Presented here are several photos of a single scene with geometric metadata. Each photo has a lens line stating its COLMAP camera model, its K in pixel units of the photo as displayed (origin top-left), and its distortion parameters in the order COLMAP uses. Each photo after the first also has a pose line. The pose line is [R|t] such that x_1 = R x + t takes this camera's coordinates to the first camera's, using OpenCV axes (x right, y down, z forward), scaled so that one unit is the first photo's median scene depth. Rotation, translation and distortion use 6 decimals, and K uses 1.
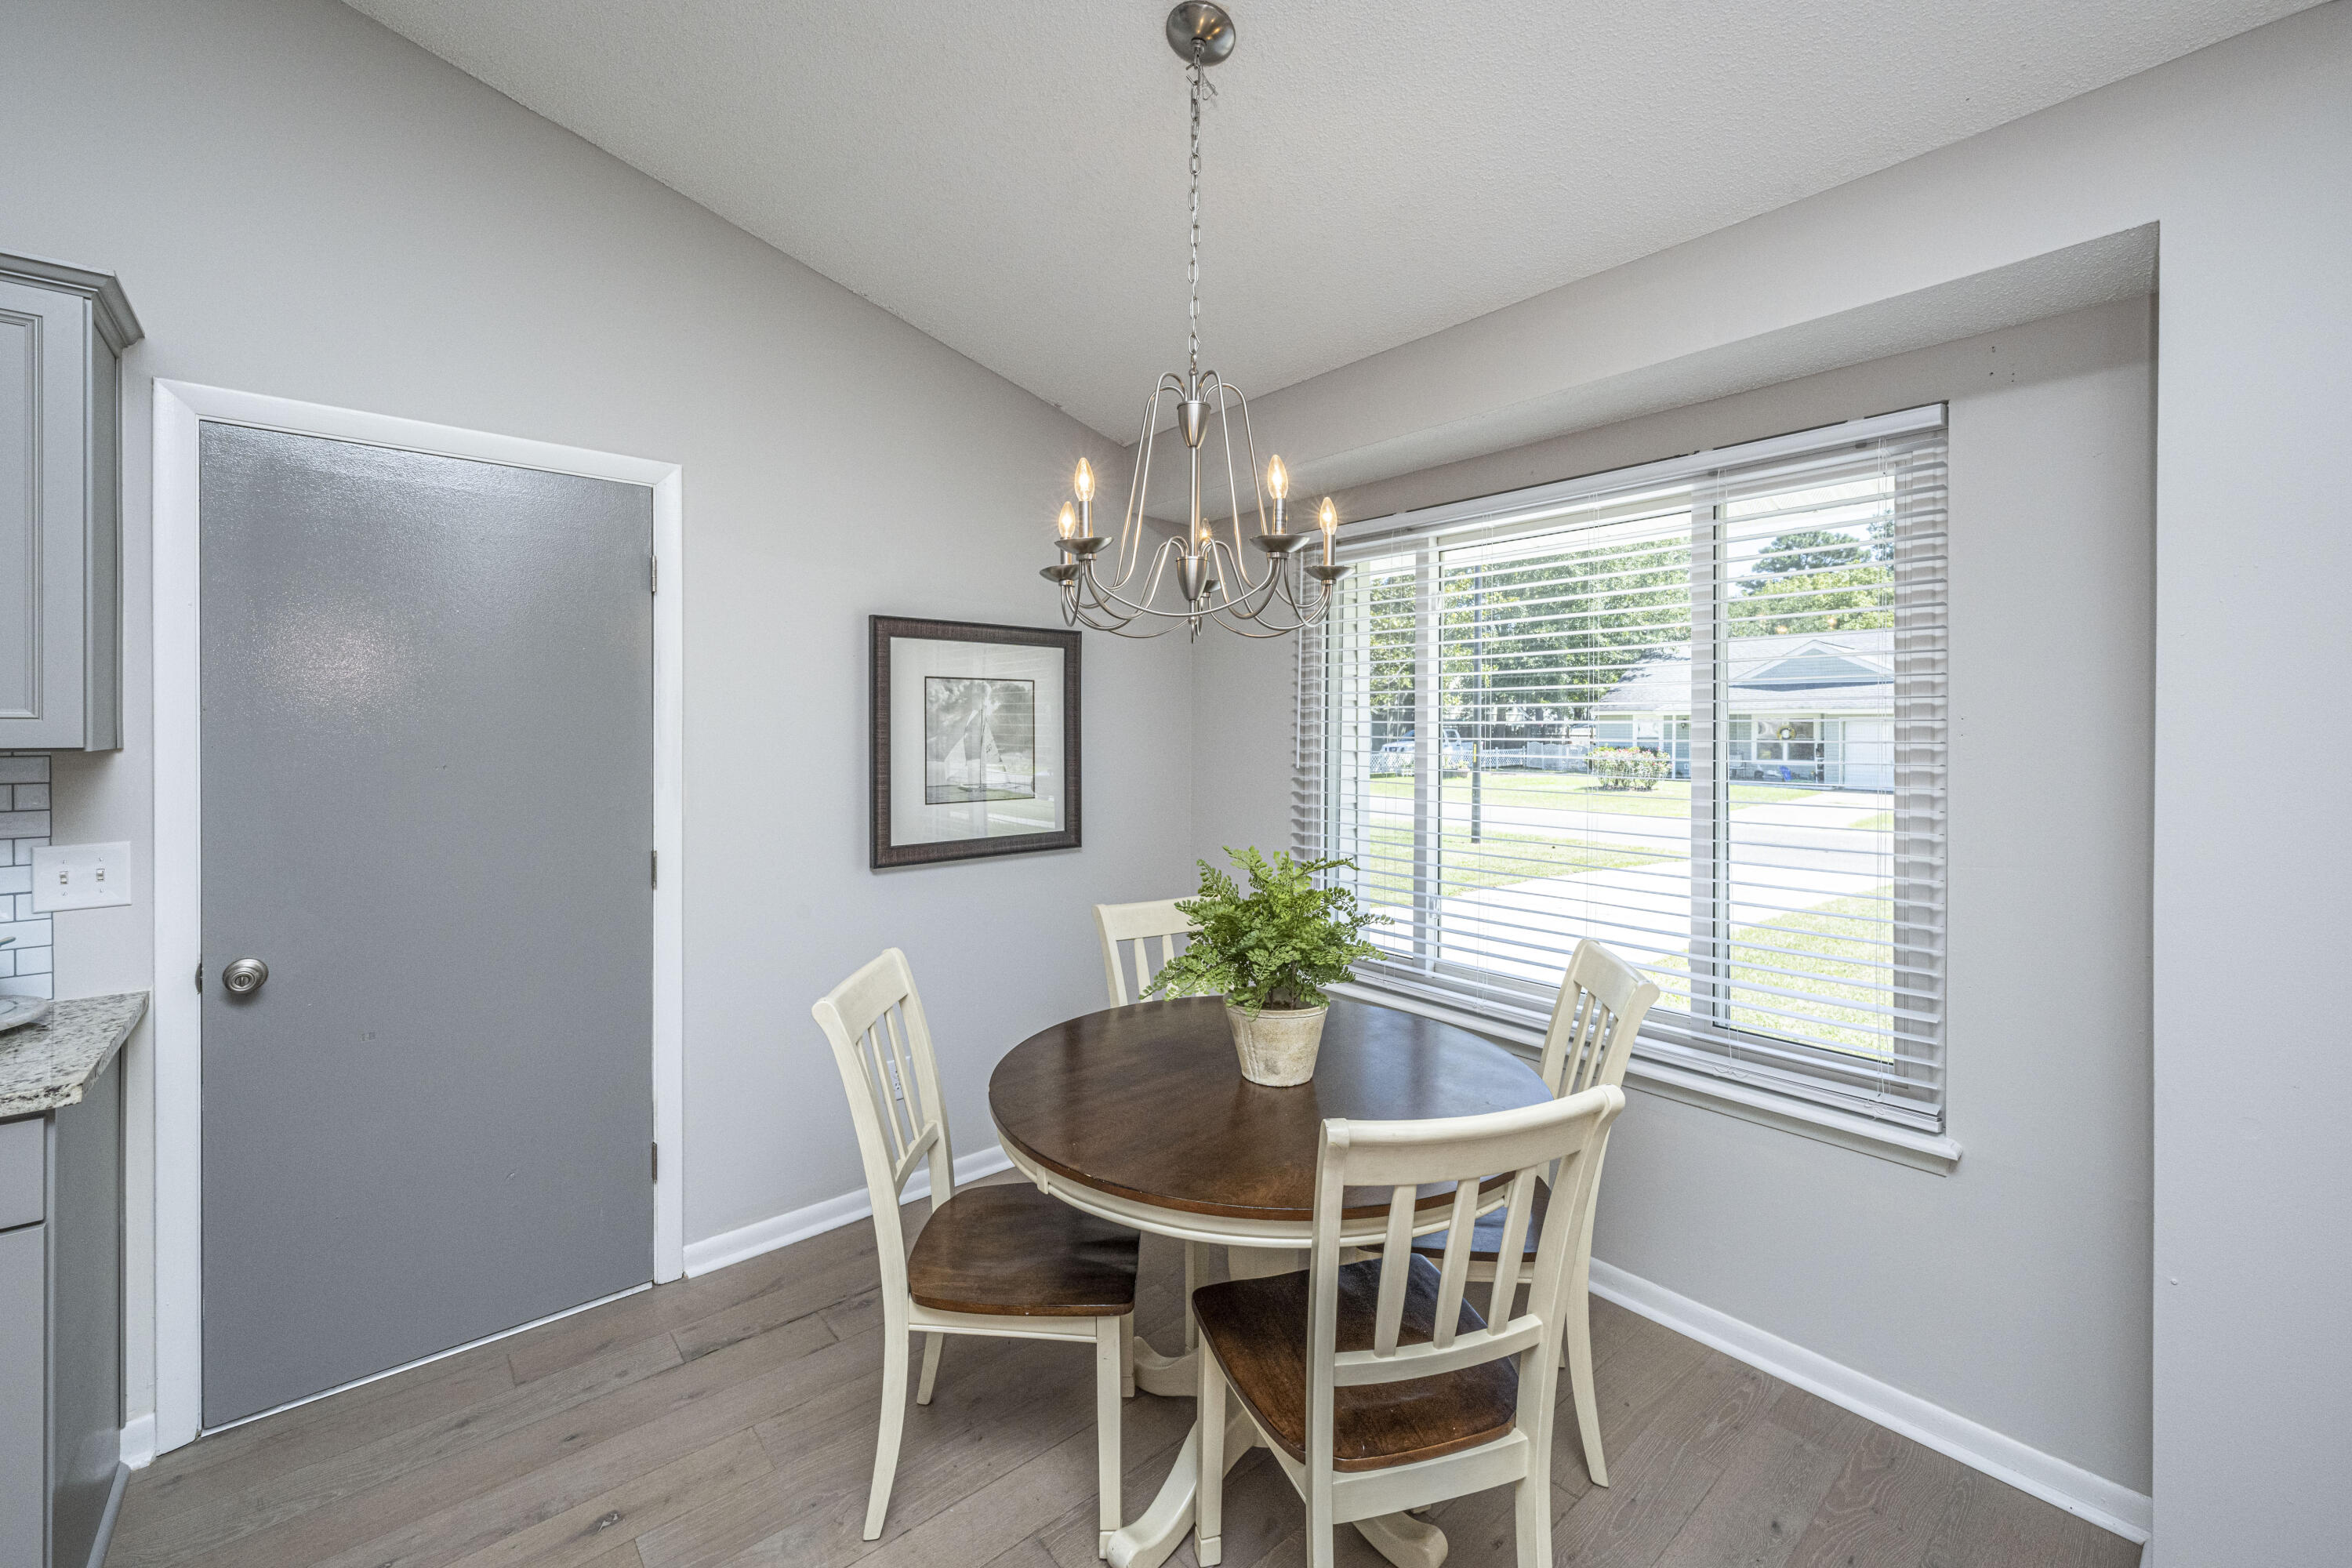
lens RADIAL K [[952.4, 0, 1169.4], [0, 952.4, 729.3], [0, 0, 1]] dist [-0.002070, 0.000790]
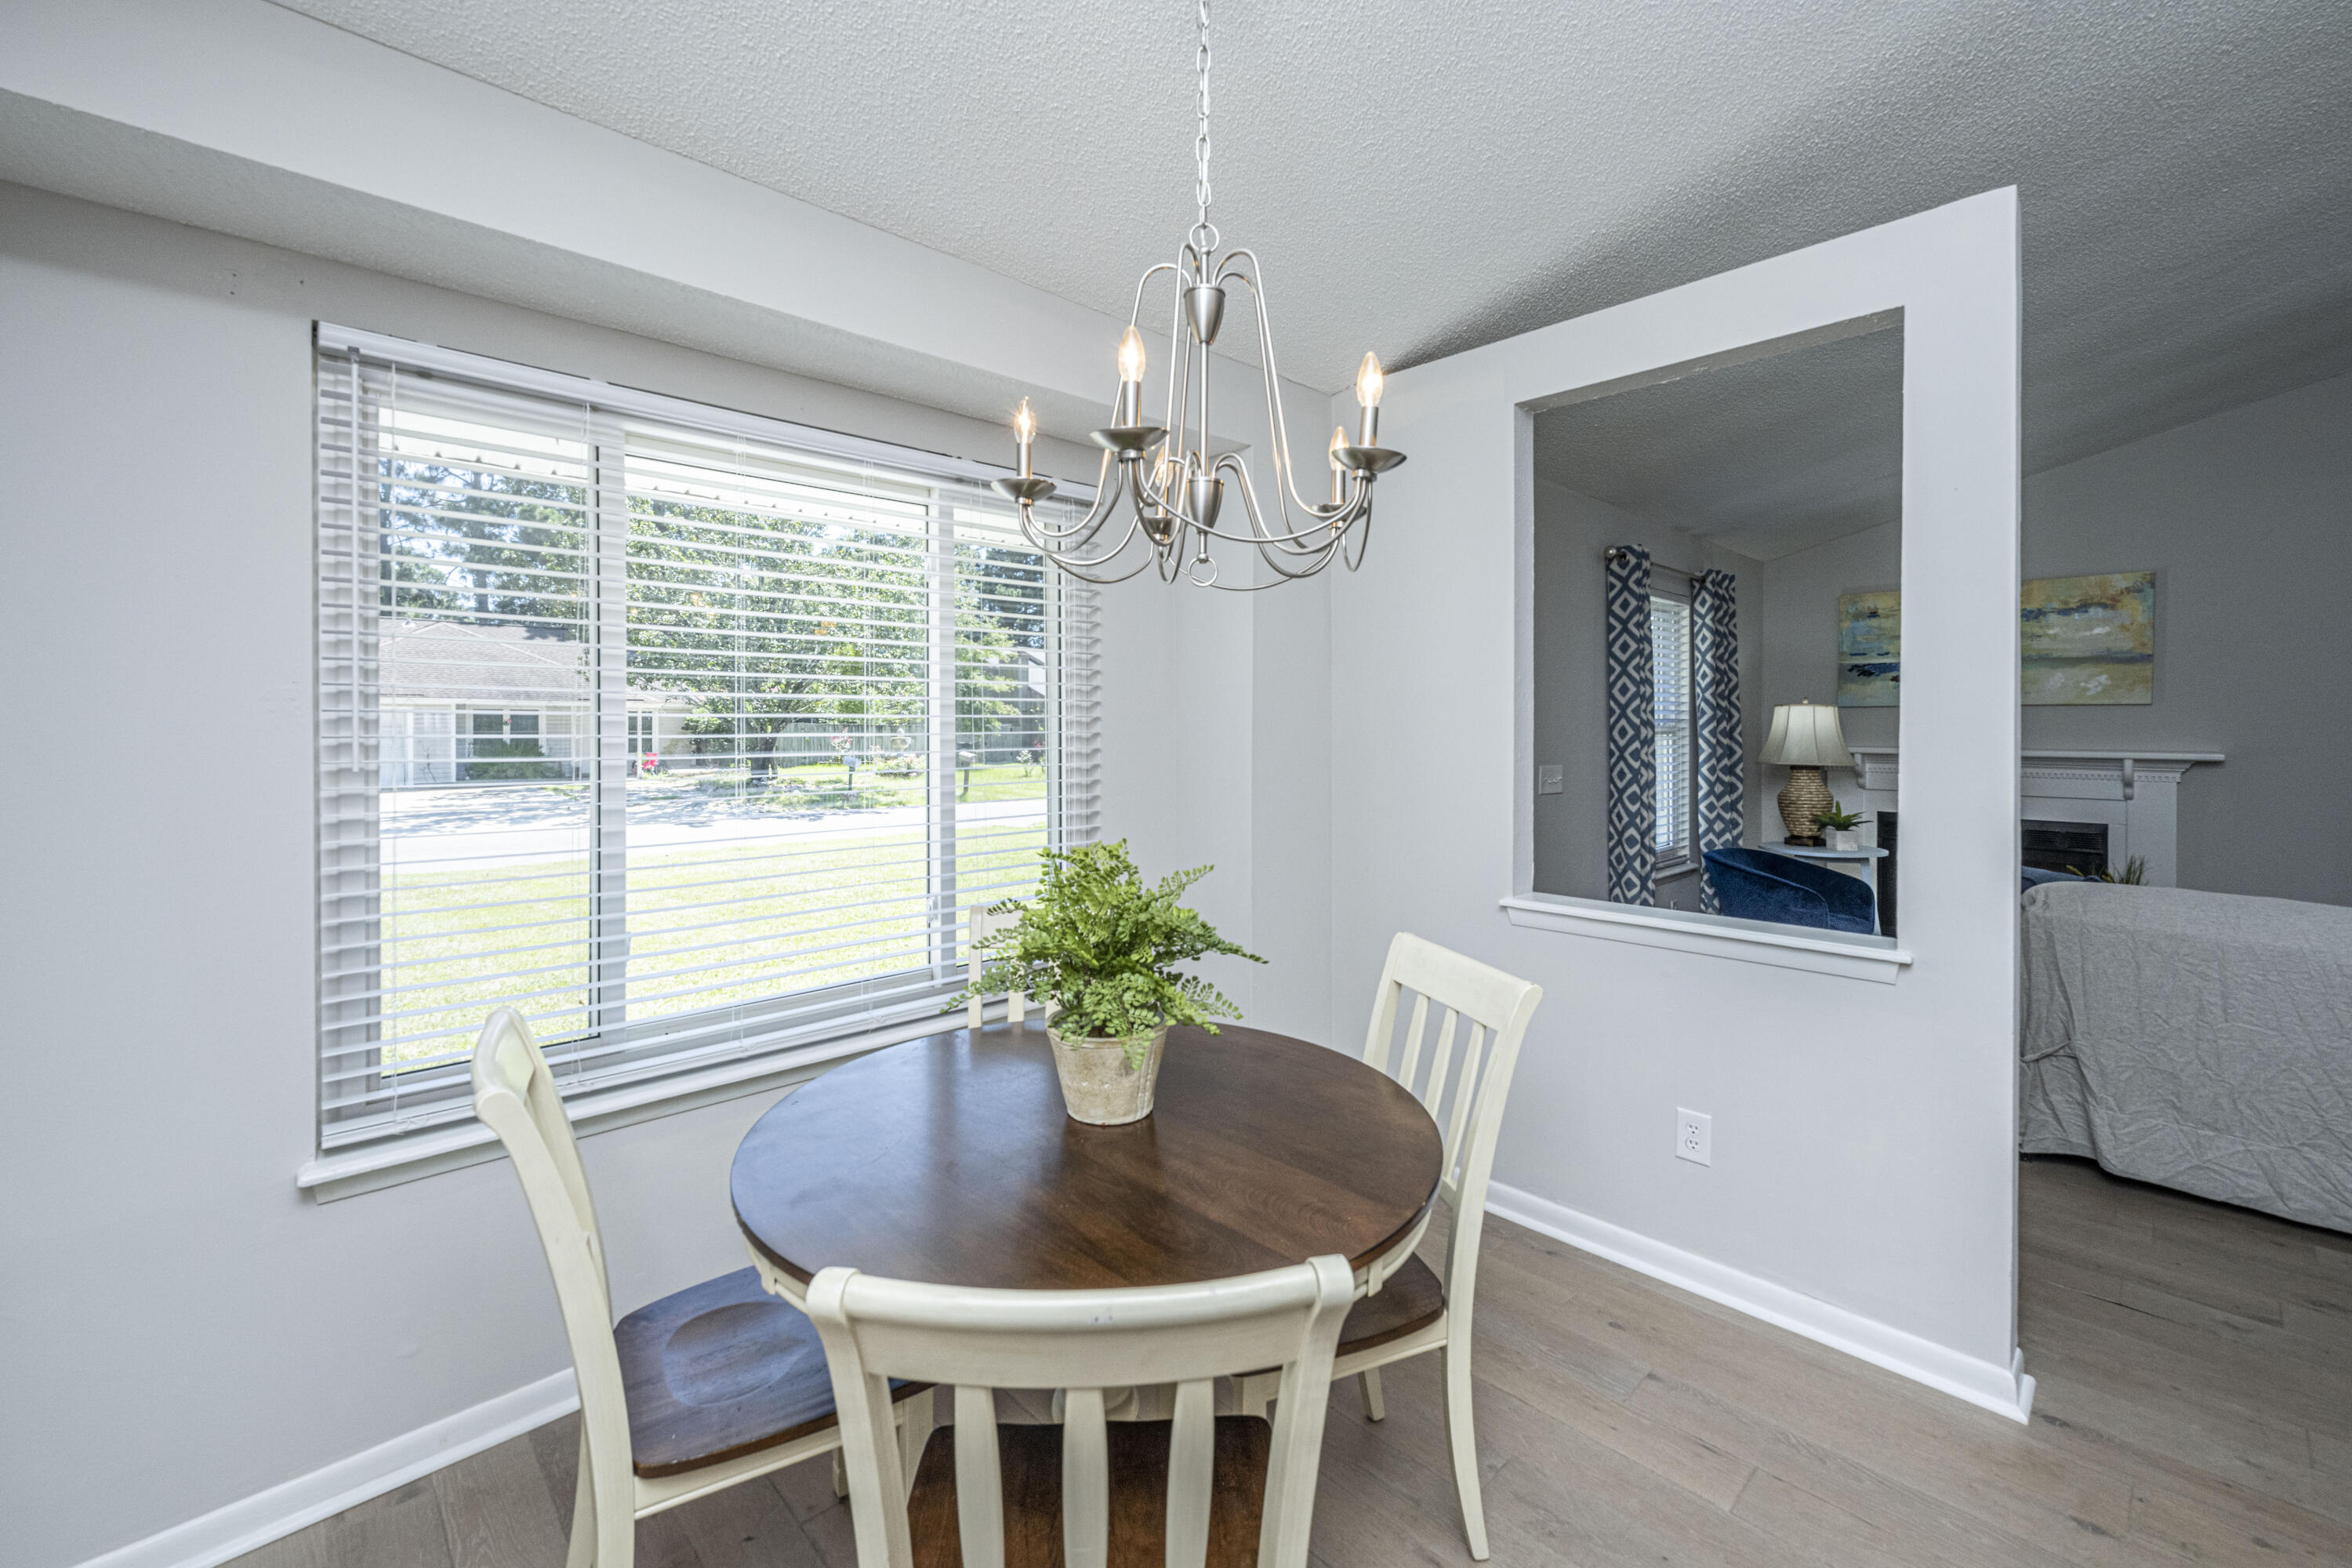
lens RADIAL K [[952.4, 0, 1155.9], [0, 952.4, 732.7], [0, 0, 1]] dist [-0.002070, 0.000790]
pose [[-0.044800, -0.010128, 0.998945, -0.564756], [-0.006239, 0.999932, 0.009858, 0.016367], [-0.998977, -0.005791, -0.044860, 0.812607]]
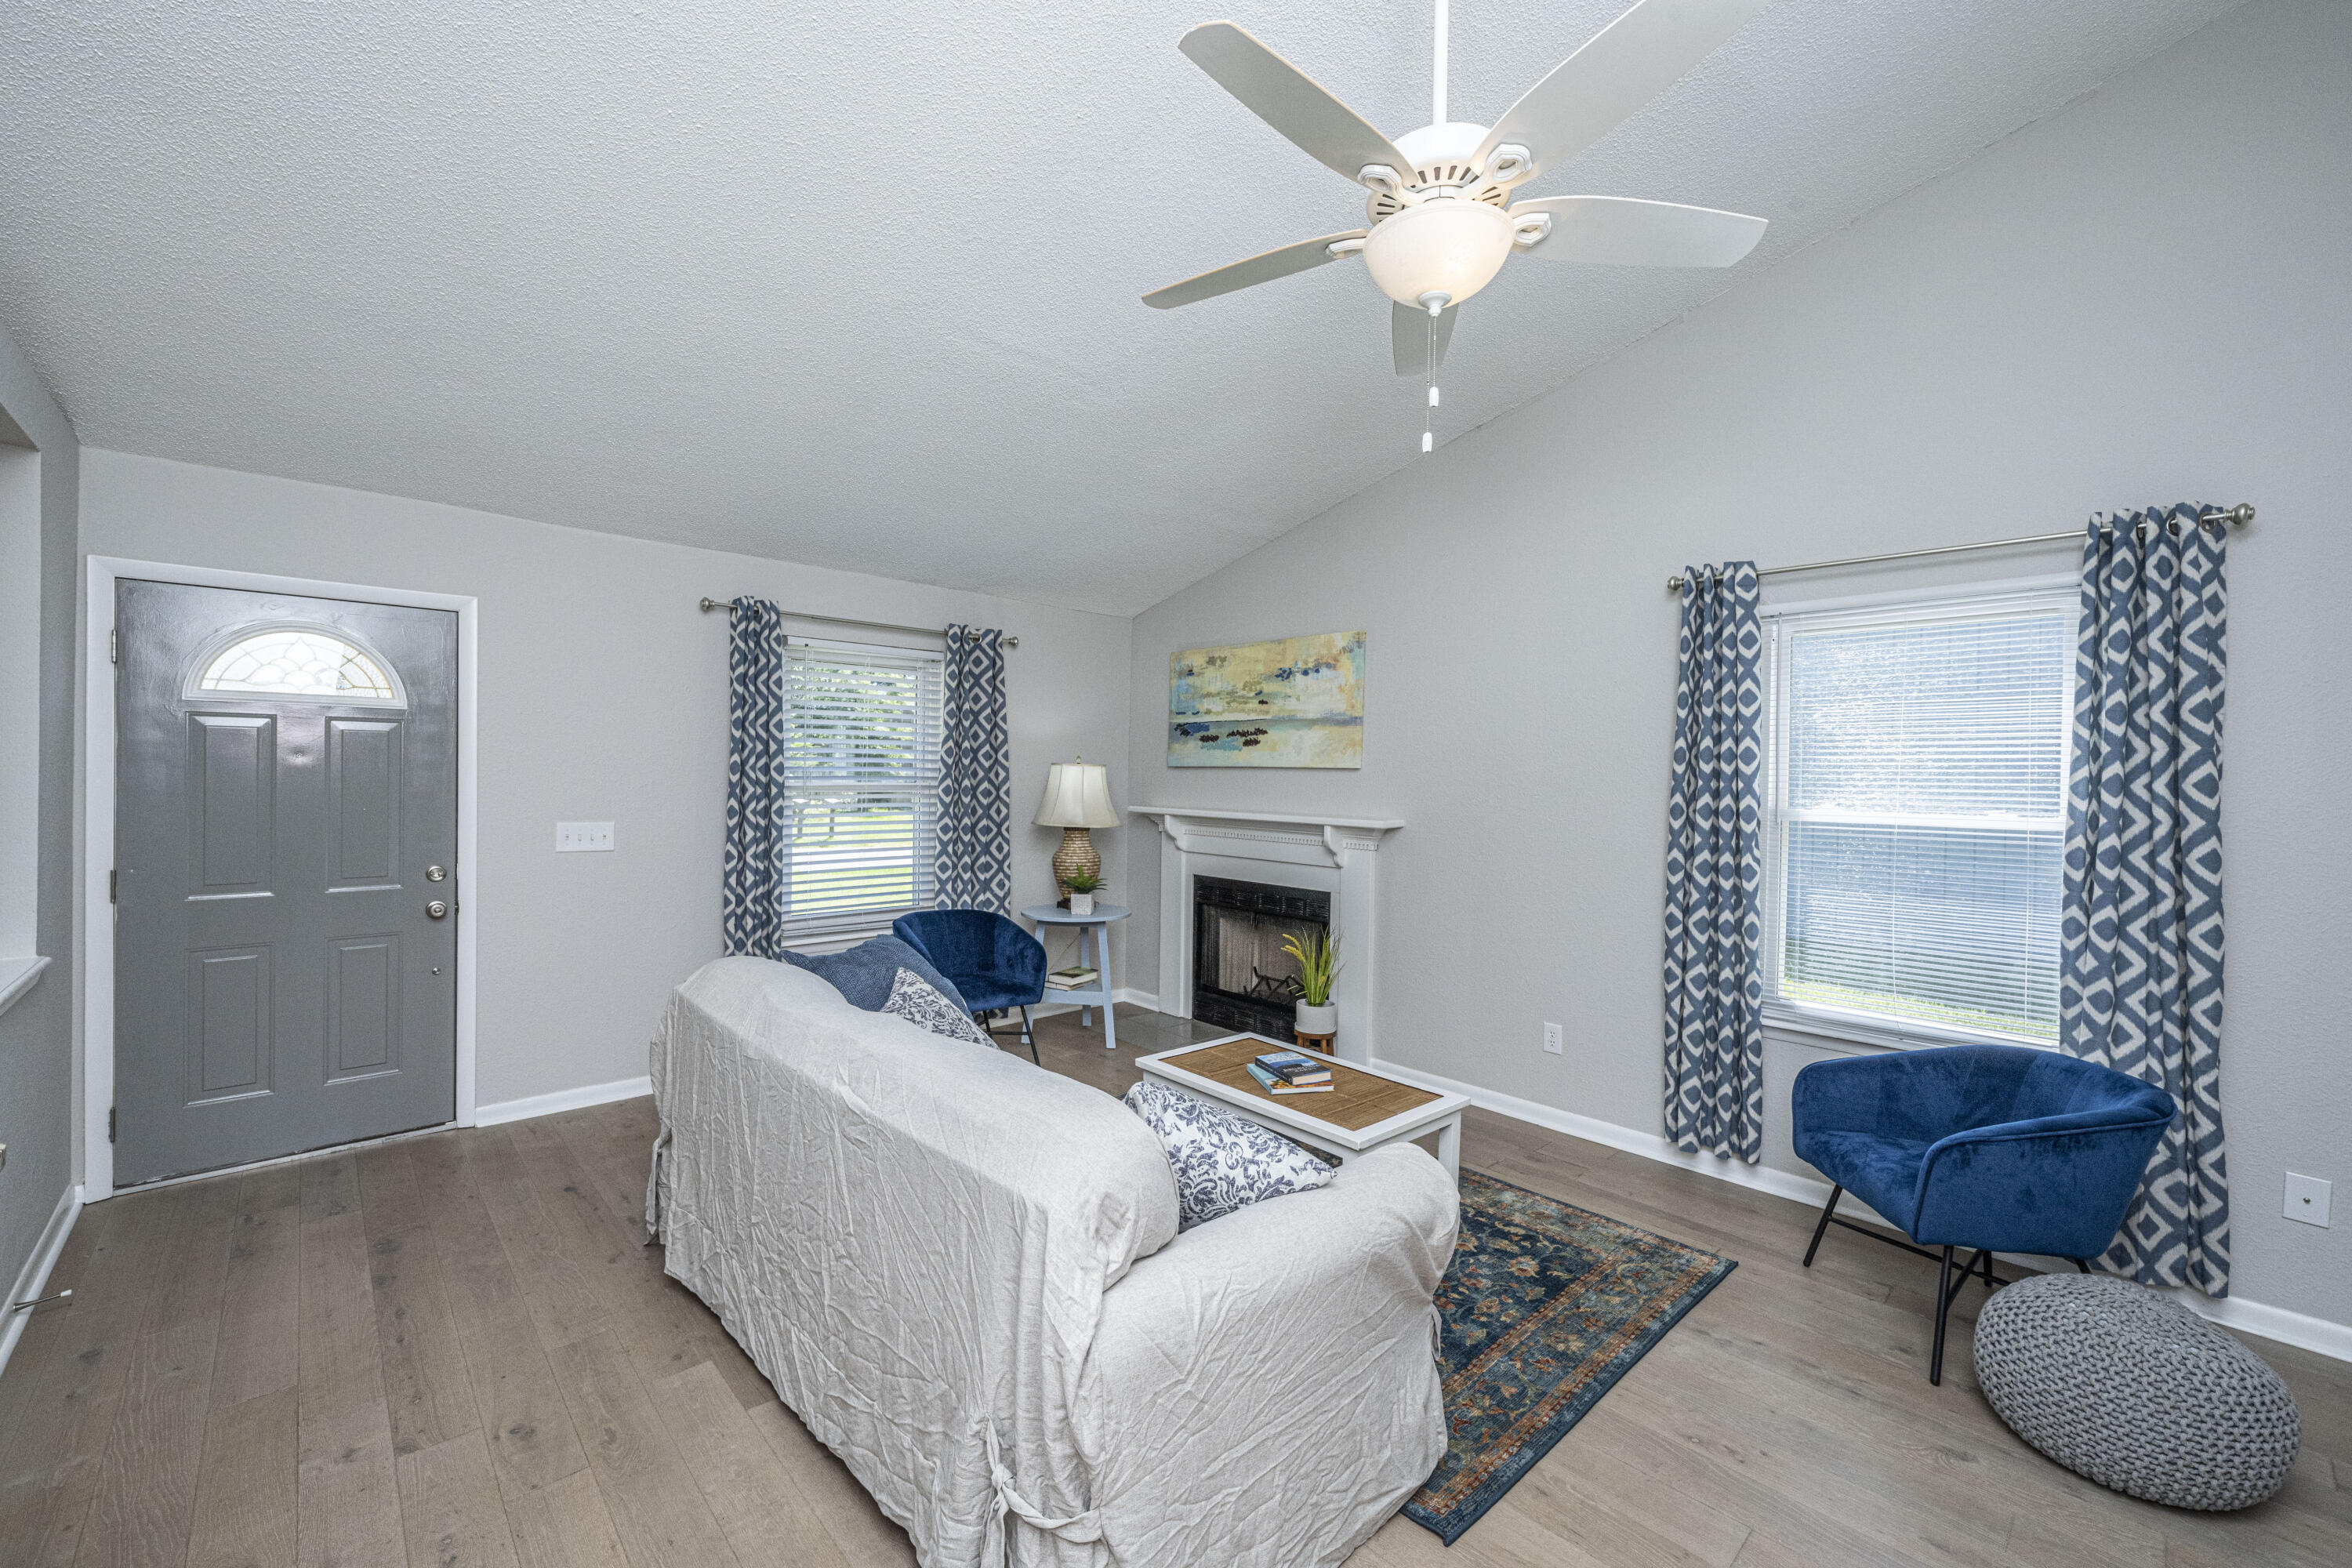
lens RADIAL K [[952.4, 0, 1148.0], [0, 952.4, 779.7], [0, 0, 1]] dist [-0.002070, 0.000790]
pose [[-0.022793, -0.008347, 0.999705, -0.562845], [-0.021366, 0.999741, 0.007860, -0.024719], [-0.999512, -0.021180, -0.022966, -1.042682]]
